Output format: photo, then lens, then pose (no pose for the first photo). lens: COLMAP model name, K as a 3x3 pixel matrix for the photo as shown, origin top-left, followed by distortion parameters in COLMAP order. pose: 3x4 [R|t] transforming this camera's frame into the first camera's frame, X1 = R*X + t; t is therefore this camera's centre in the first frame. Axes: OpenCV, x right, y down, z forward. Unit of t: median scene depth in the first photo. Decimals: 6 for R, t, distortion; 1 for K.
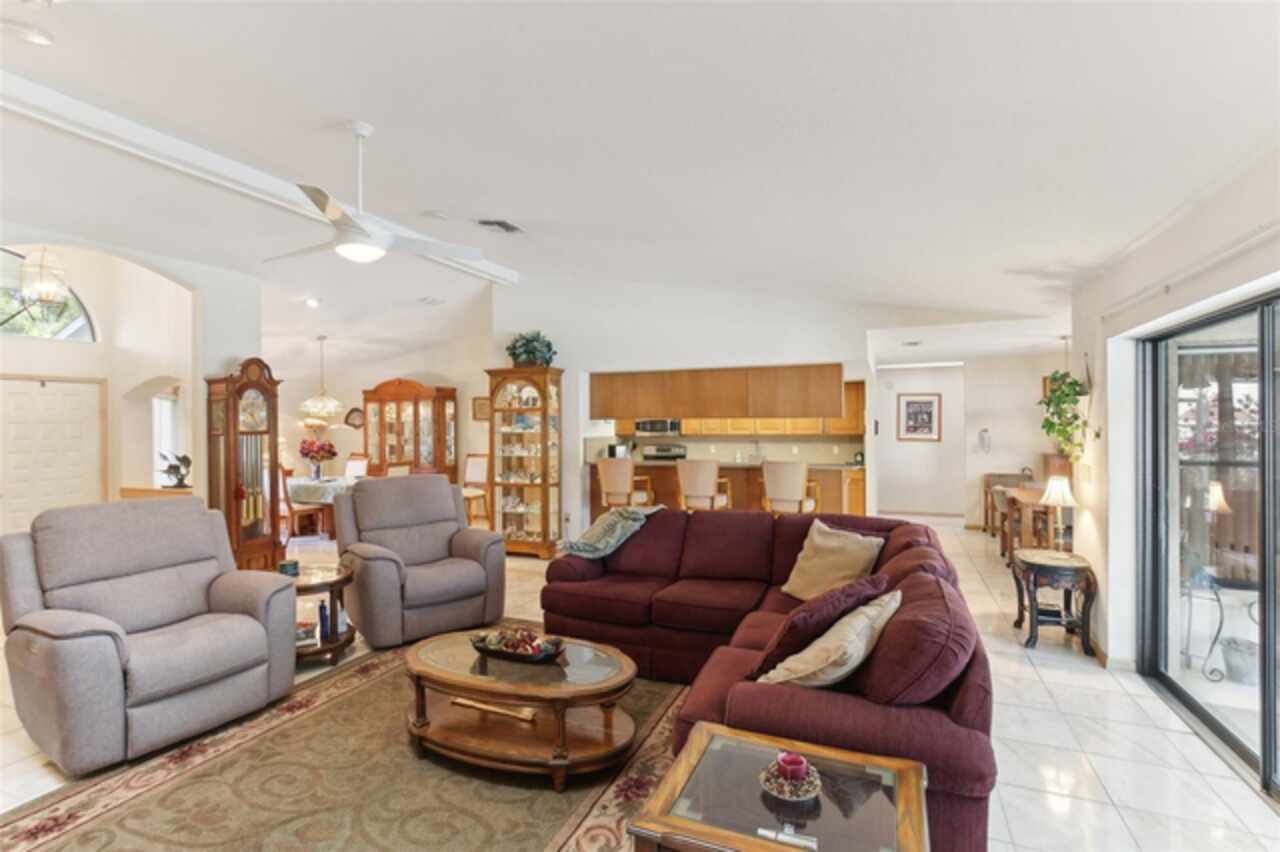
lens RADIAL K [[604.8, 0, 633.3], [0, 604.8, 424.2], [0, 0, 1]] dist [-0.002059, -0.000367]
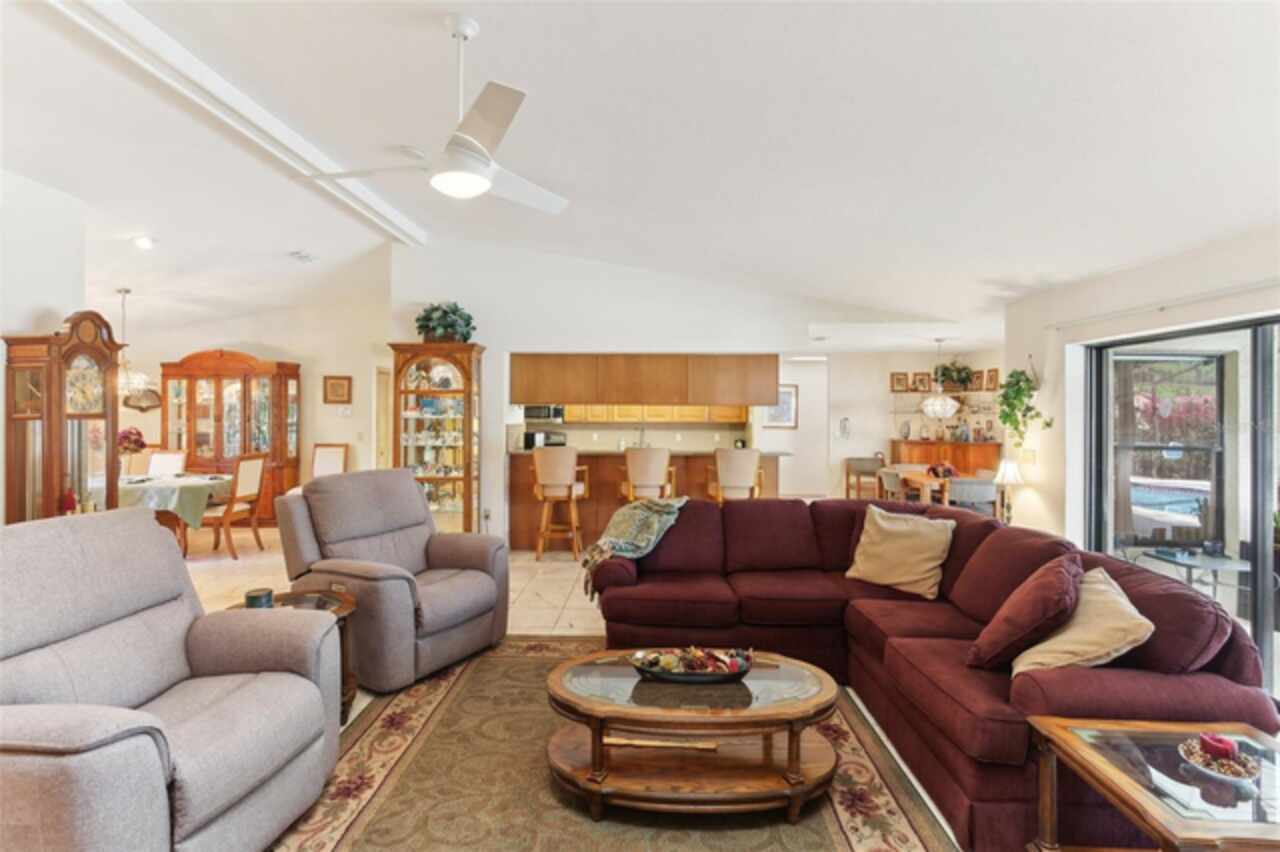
lens RADIAL K [[615.0, 0, 628.7], [0, 615.0, 406.7], [0, 0, 1]] dist [0.000350, 0.000087]
pose [[0.937900, 0.013762, 0.346633, -0.230467], [-0.011378, 0.999896, -0.008912, 0.001982], [-0.346719, 0.004414, 0.937959, 0.079769]]
